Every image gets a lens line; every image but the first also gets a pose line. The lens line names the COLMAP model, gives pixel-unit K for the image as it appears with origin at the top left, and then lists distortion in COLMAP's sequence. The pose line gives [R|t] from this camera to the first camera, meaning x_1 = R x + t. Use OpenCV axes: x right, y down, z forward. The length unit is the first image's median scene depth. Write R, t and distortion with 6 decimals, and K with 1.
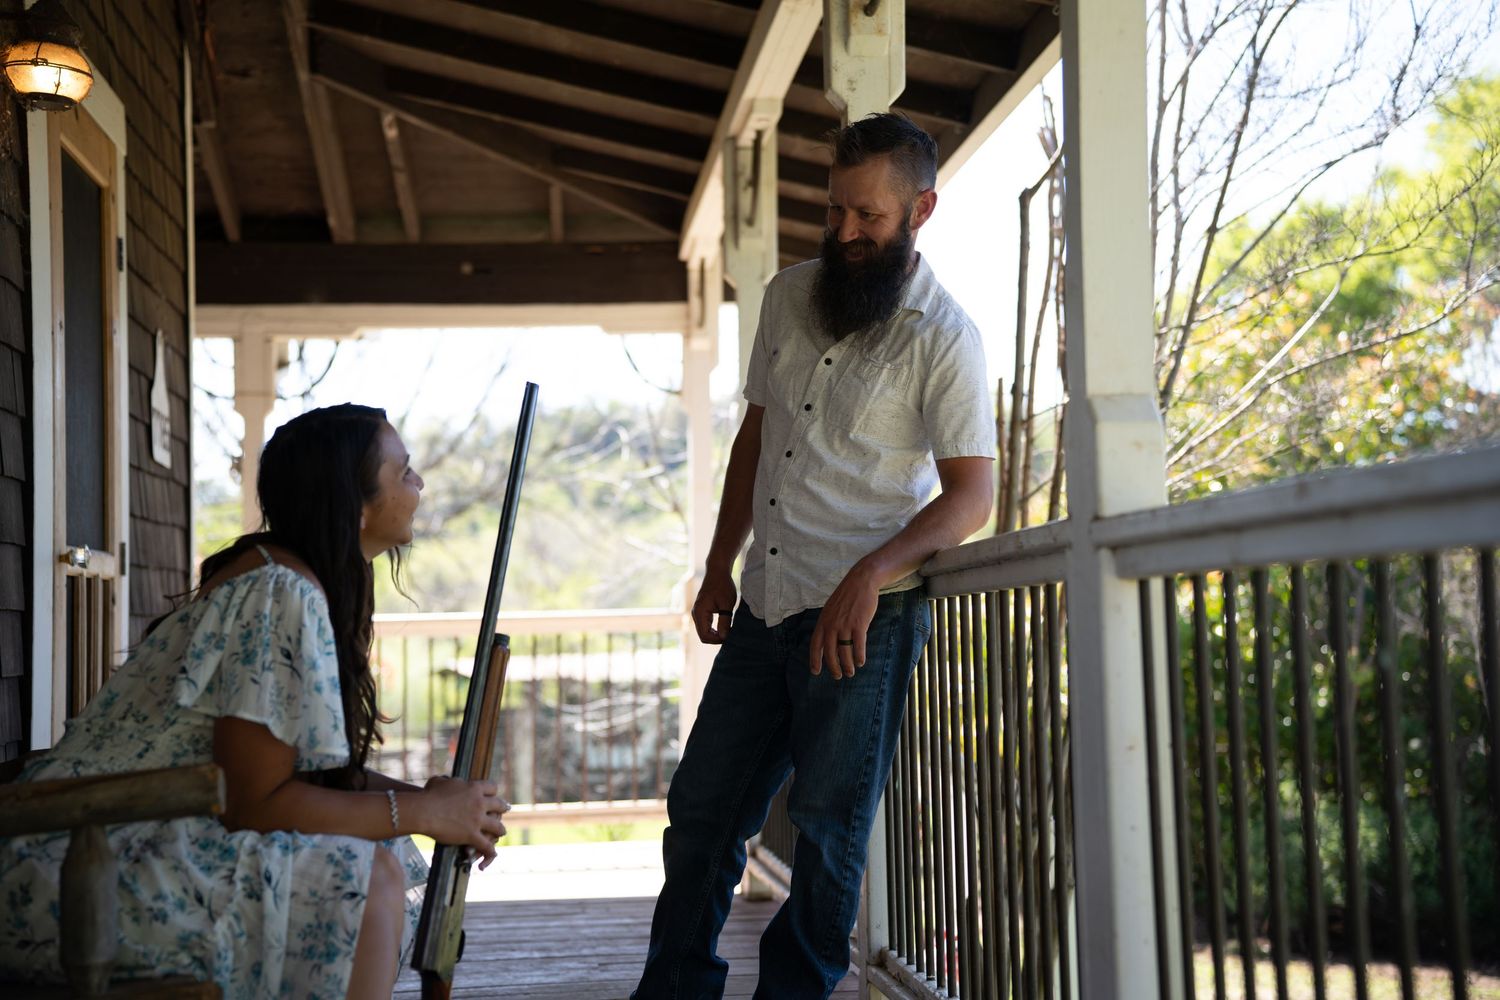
lens RADIAL K [[2207.4, 0, 750.9], [0, 2207.4, 493.1], [0, 0, 1]] dist [0.207115, 0.000000]
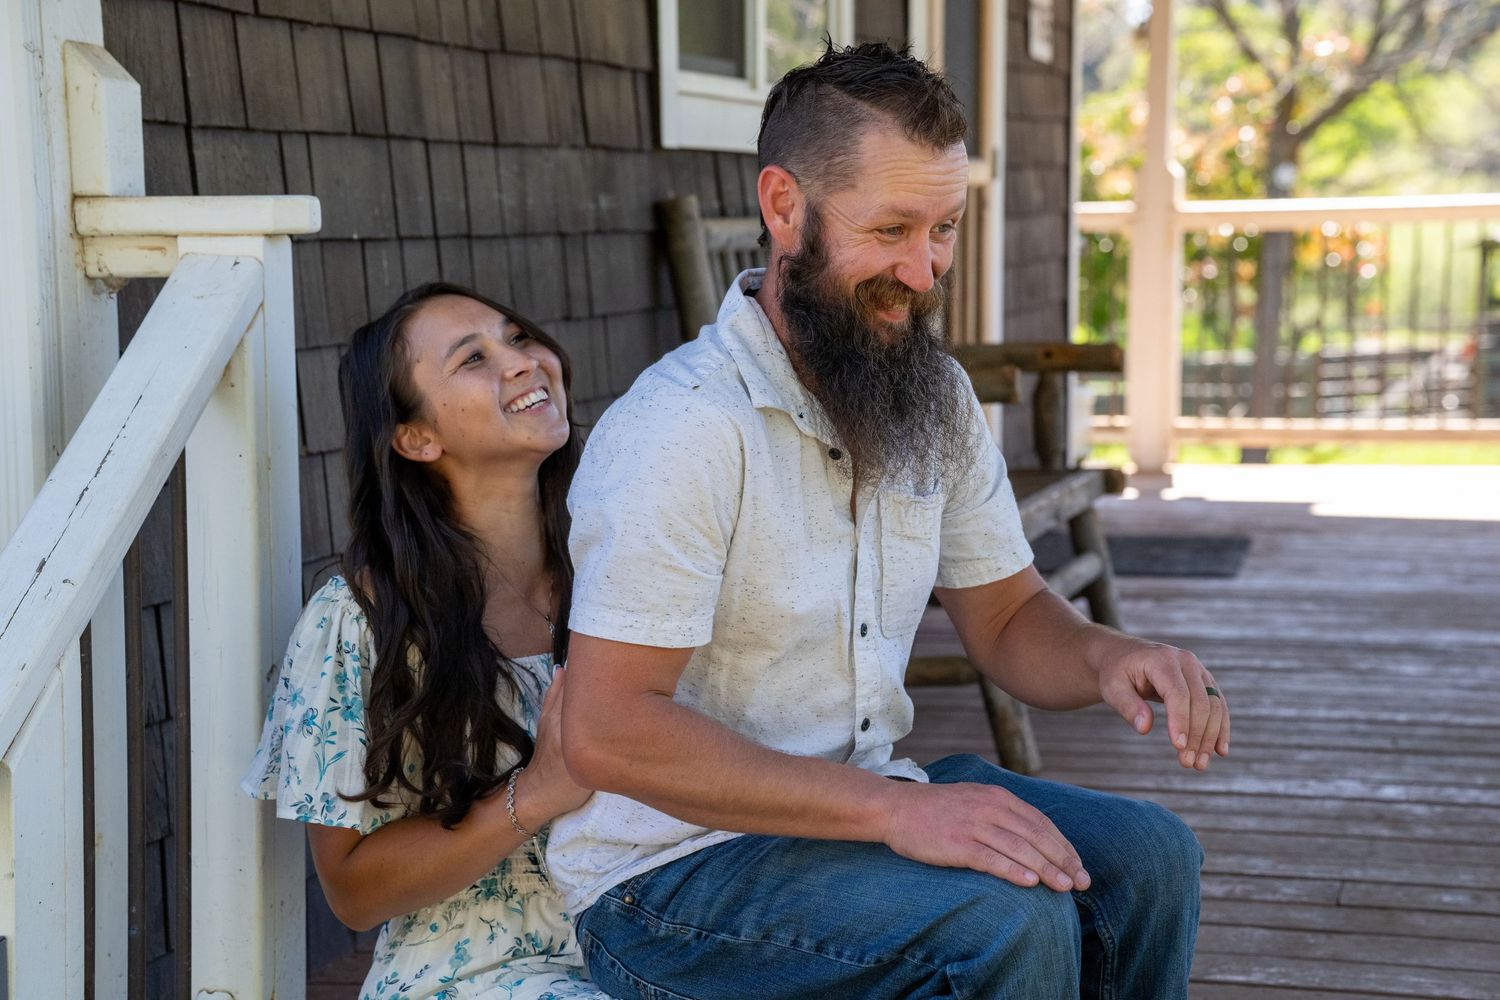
lens RADIAL K [[3072.2, 0, 776.3], [0, 3072.2, 489.2], [0, 0, 1]] dist [0.614190, 0.000000]
pose [[0.933022, 0.047206, -0.356709, 0.114474], [0.010465, 0.987378, 0.158038, -0.039551], [0.359666, -0.151186, 0.920751, -0.301555]]
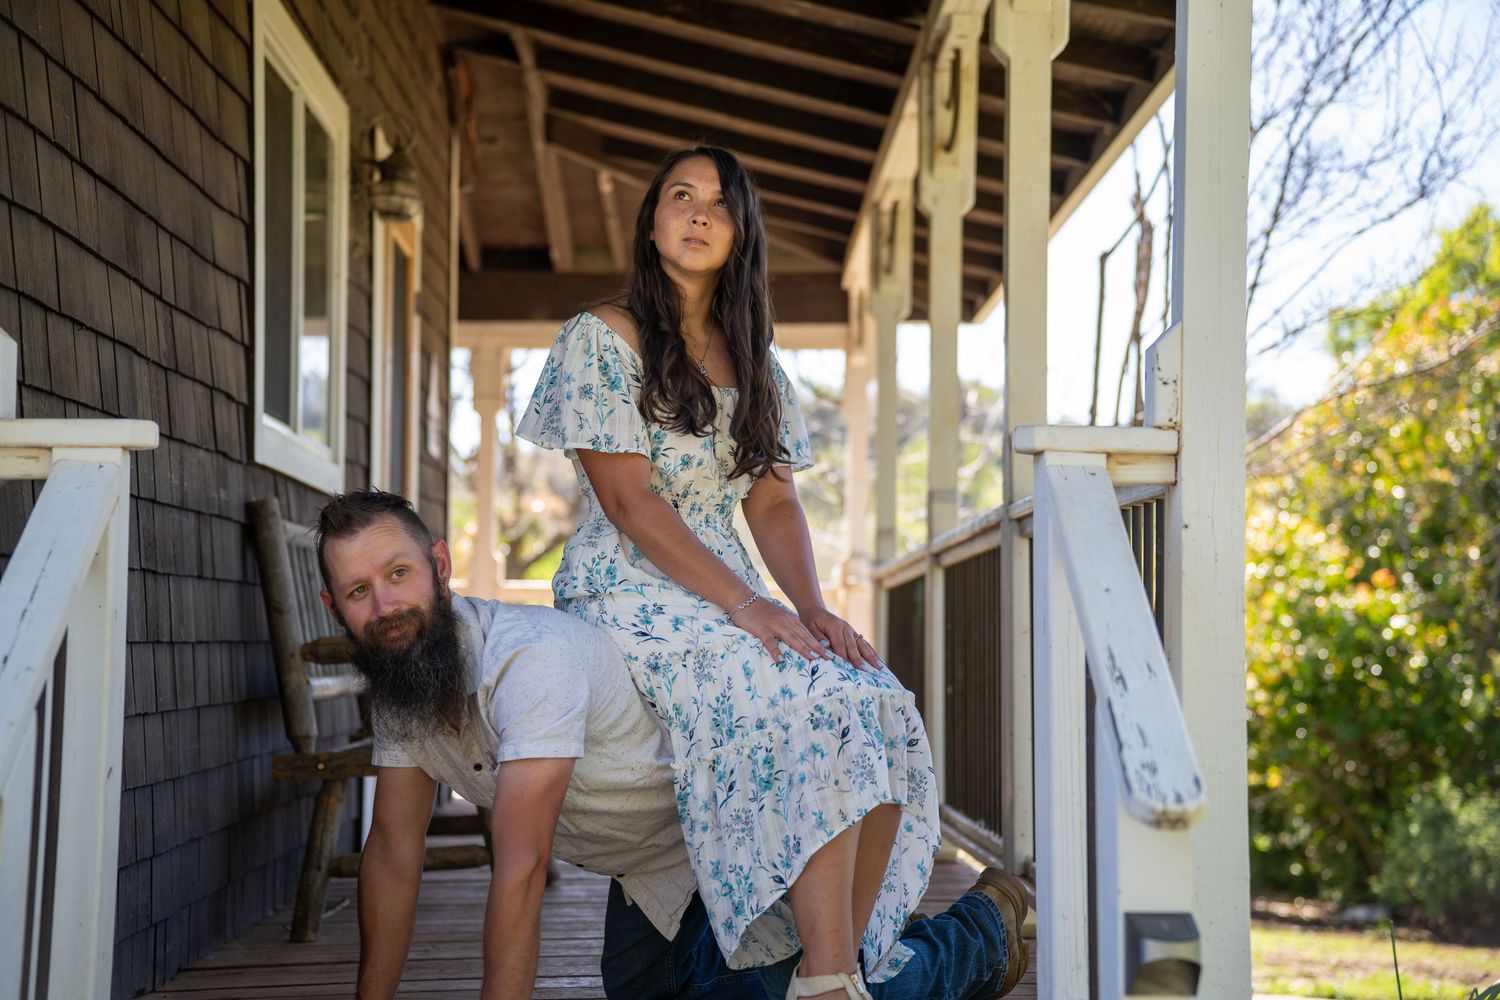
lens RADIAL K [[2438.0, 0, 758.3], [0, 2438.0, 486.9], [0, 0, 1]] dist [0.360354, 0.000000]
pose [[0.995986, 0.021768, -0.086821, 0.049152], [-0.021768, 0.999763, 0.000940, 0.000325], [0.086821, 0.000954, 0.996223, -0.386848]]
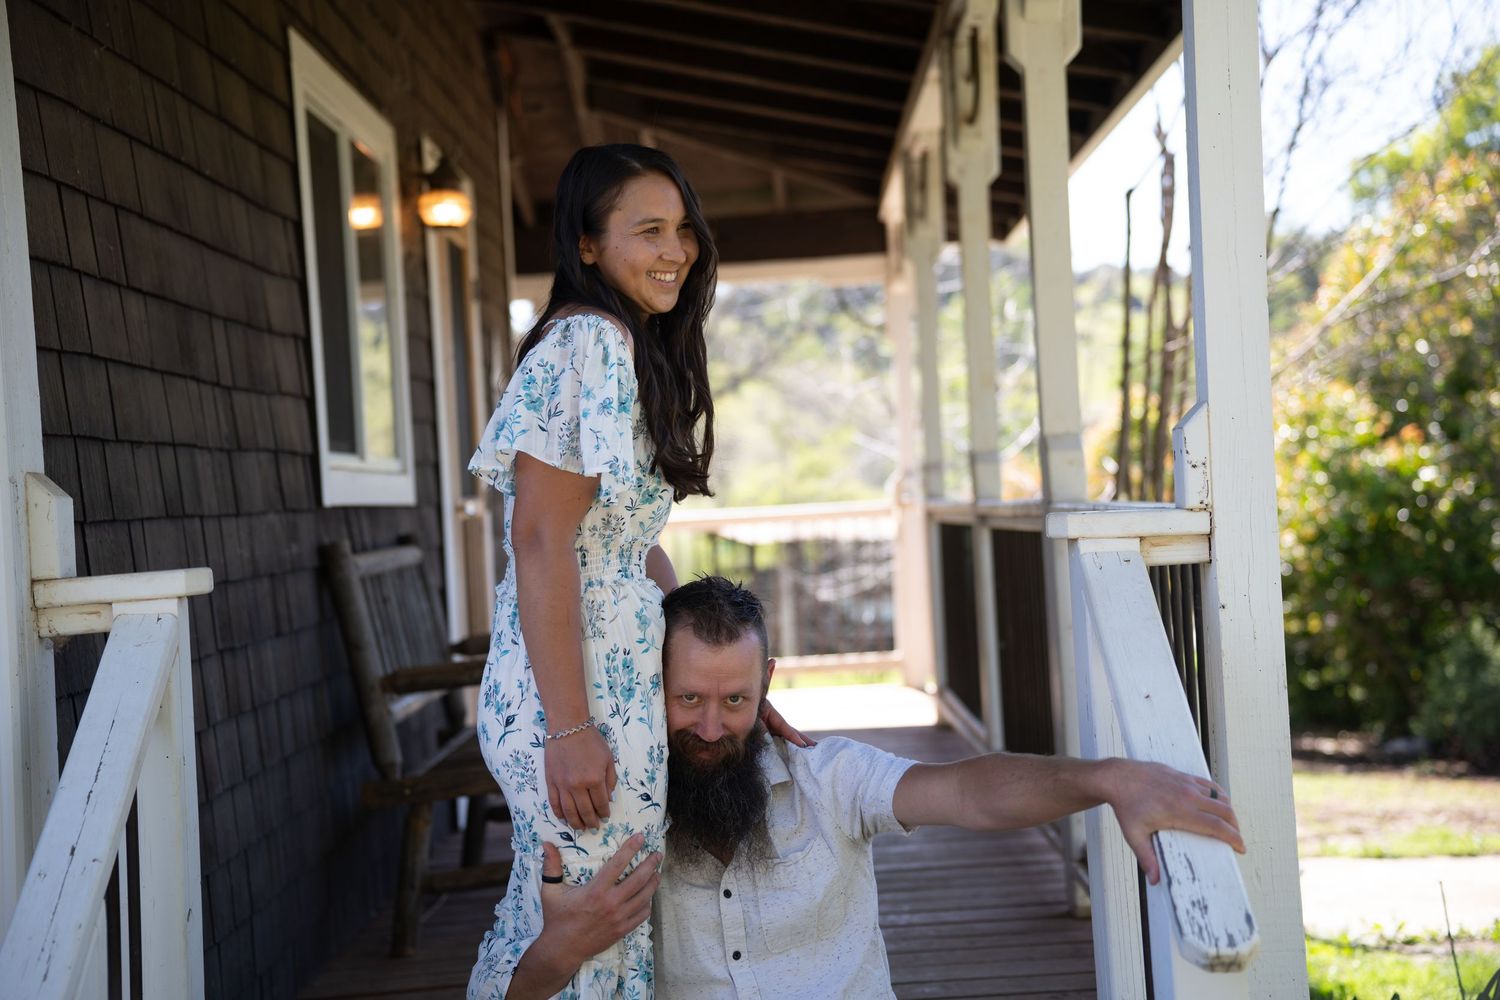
lens RADIAL K [[2266.4, 0, 742.7], [0, 2266.4, 491.1], [0, 0, 1]] dist [0.266247, 0.000000]
pose [[0.991960, -0.033937, -0.121915, 0.053084], [0.042133, 0.996976, 0.065291, -0.052581], [0.119331, -0.069902, 0.990391, -0.355371]]
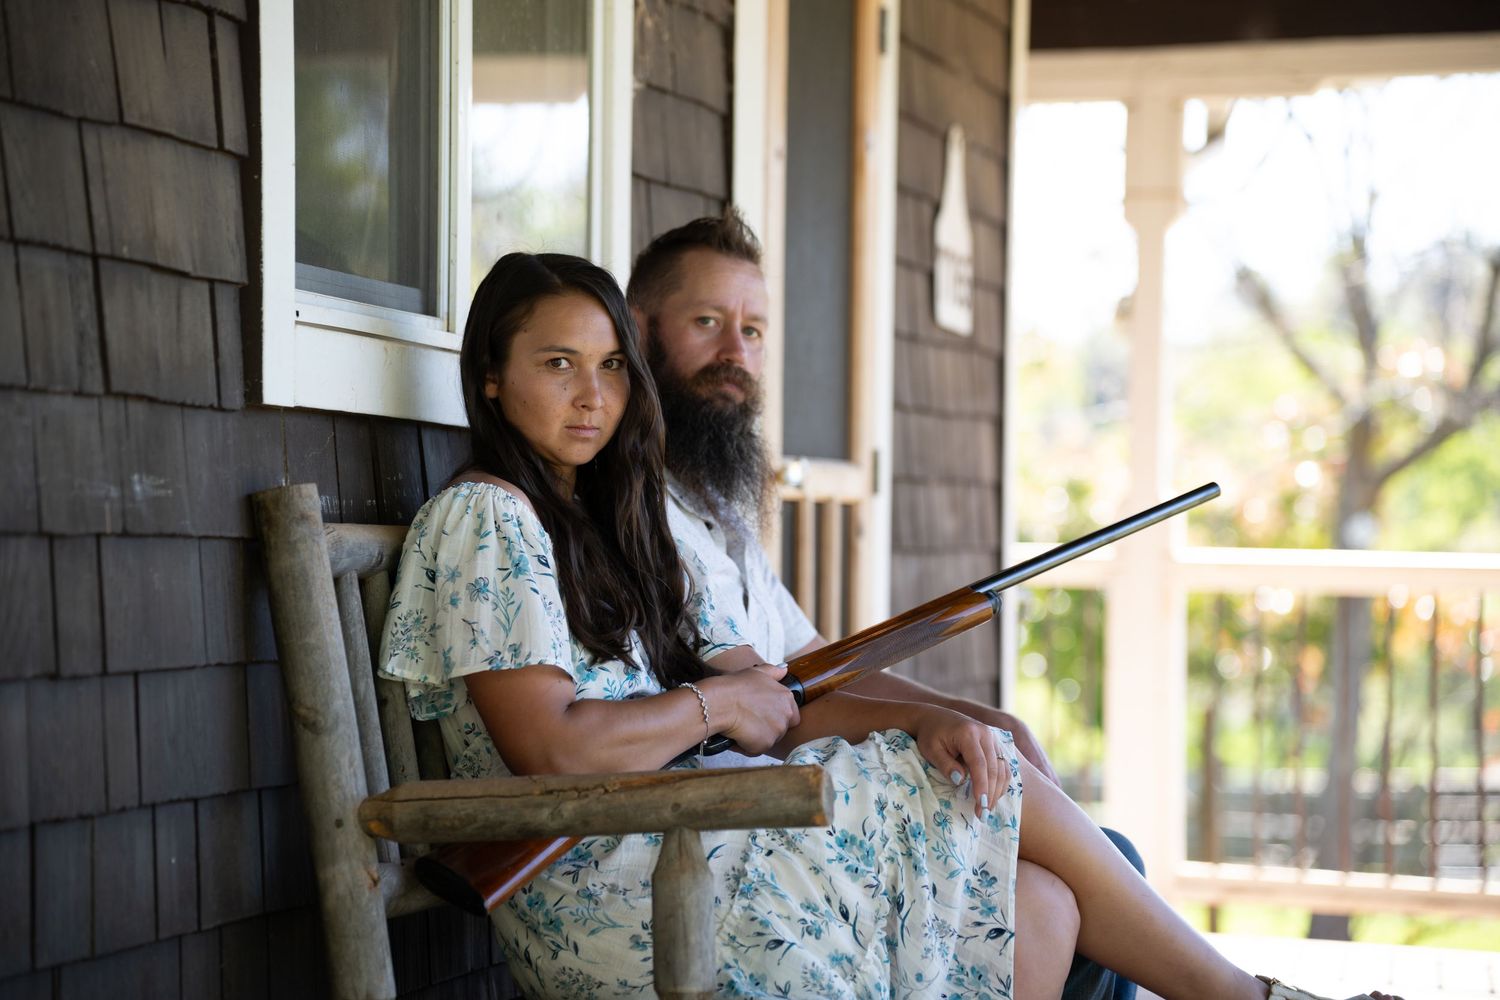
lens RADIAL K [[4105.7, 0, 752.9], [0, 4105.7, 514.4], [0, 0, 1]] dist [0.913717, 0.000000]
pose [[0.936097, 0.025030, -0.350850, 0.106473], [-0.006382, 0.998509, 0.054208, -0.021377], [0.351683, -0.048505, 0.934862, -0.169791]]
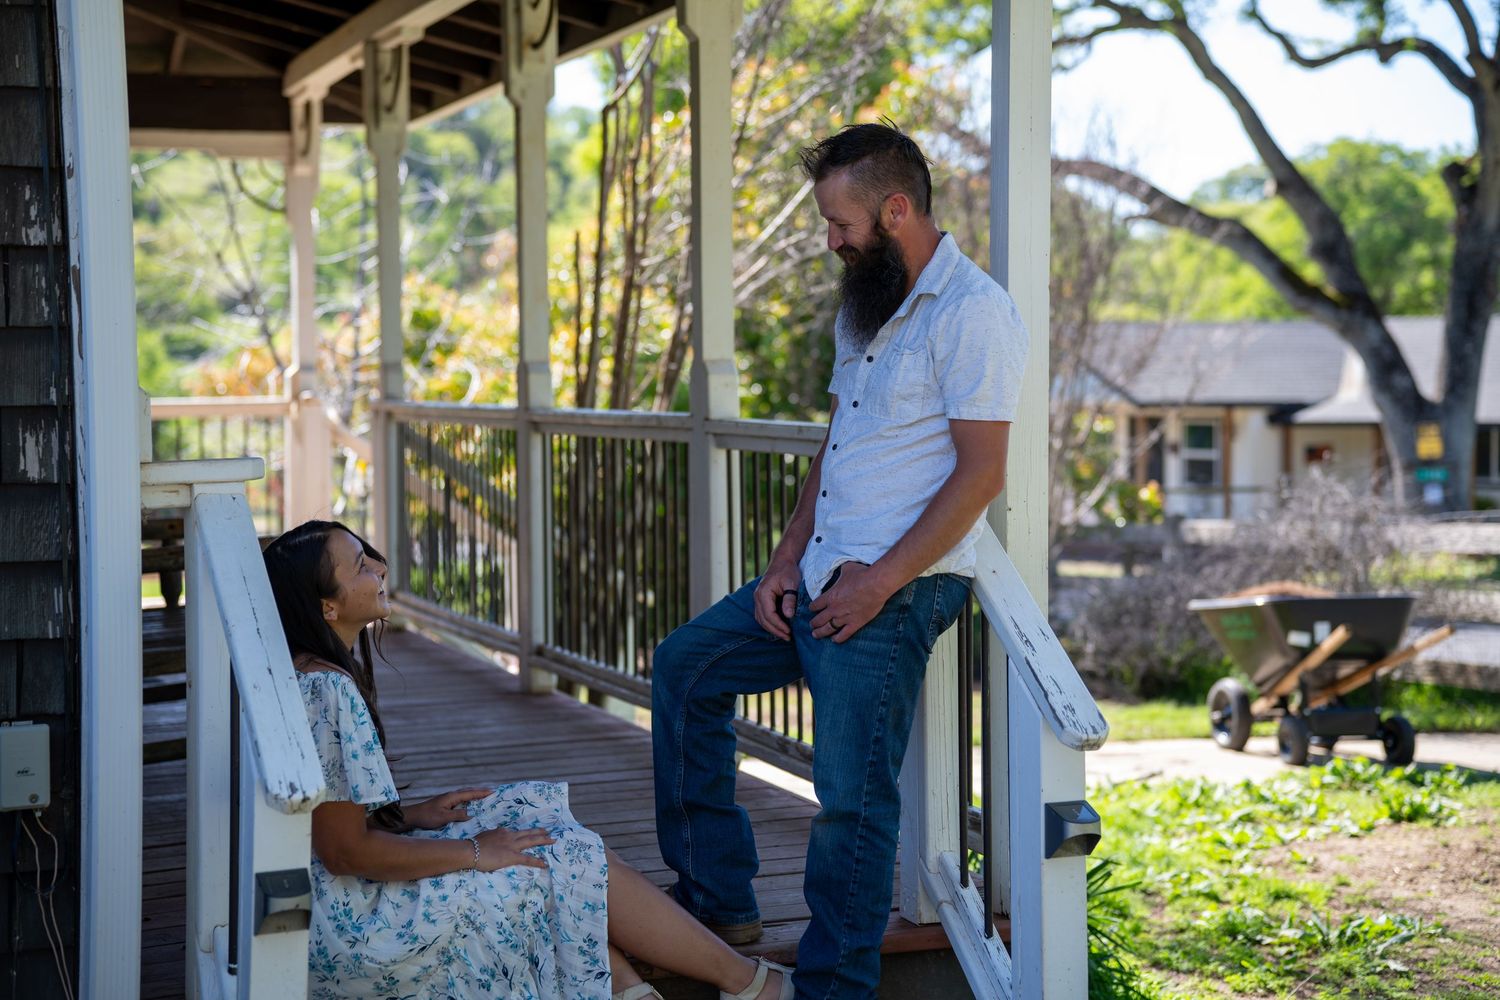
lens RADIAL K [[2692.0, 0, 749.0], [0, 2692.0, 504.7], [0, 0, 1]] dist [0.345582, 0.000000]
pose [[0.974265, -0.004282, 0.225364, -0.153080], [-0.022151, 0.993161, 0.114628, -0.080753], [-0.224313, -0.116670, 0.967508, -0.598587]]
